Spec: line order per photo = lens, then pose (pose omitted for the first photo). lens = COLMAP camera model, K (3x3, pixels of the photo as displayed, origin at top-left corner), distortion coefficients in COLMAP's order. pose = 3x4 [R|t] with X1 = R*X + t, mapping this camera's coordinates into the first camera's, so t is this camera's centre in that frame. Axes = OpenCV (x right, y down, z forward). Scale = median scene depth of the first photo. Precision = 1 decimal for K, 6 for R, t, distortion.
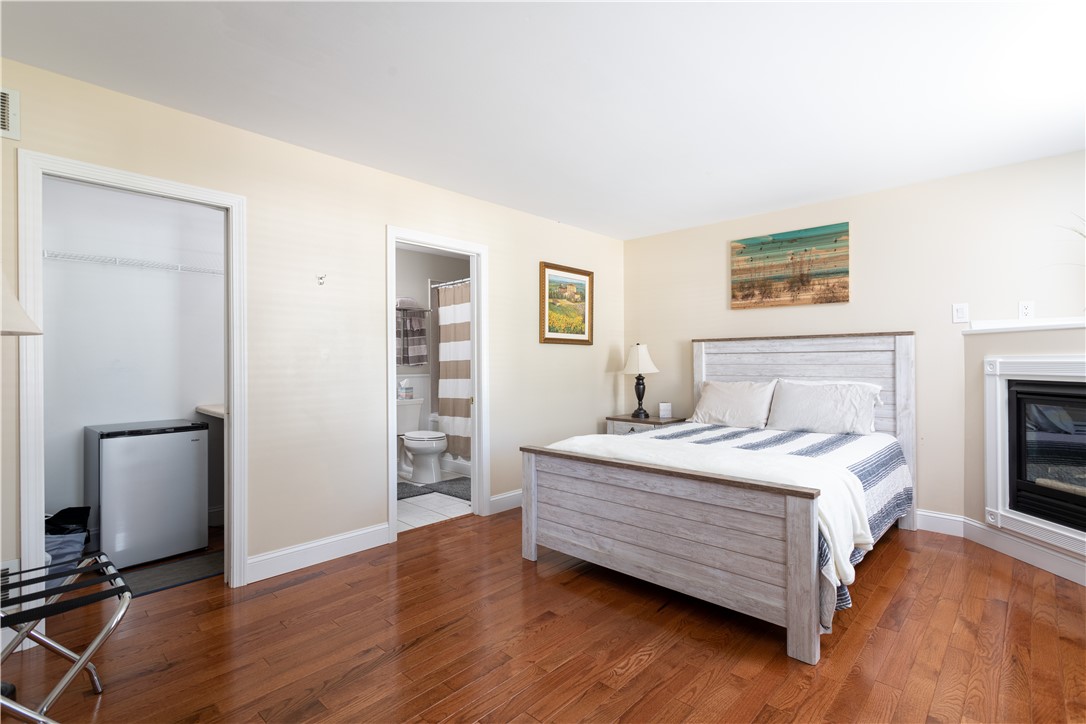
lens RADIAL K [[518.2, 0, 543.0], [0, 518.2, 362.0], [0, 0, 1]] dist [0.001012, 0.000272]
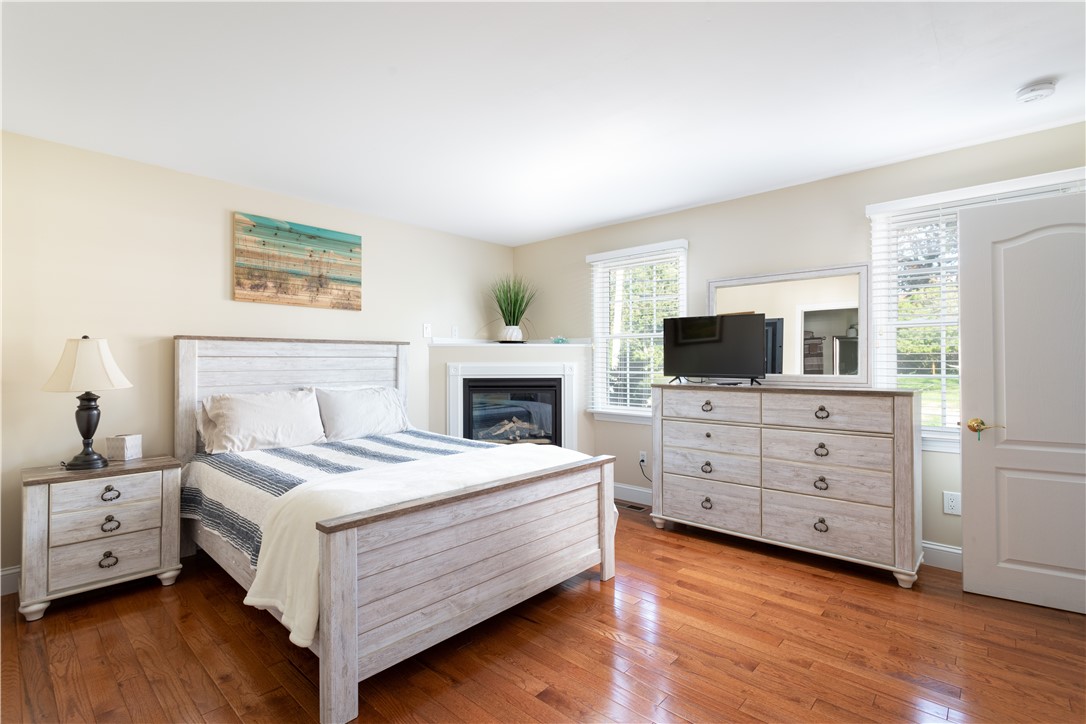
lens RADIAL K [[518.2, 0, 543.0], [0, 518.2, 362.0], [0, 0, 1]] dist [0.001012, 0.000272]
pose [[-0.027937, 0.006433, 0.999589, -0.455273], [0.005213, 0.999967, -0.006290, -0.001960], [-0.999596, 0.005035, -0.027970, 0.612046]]
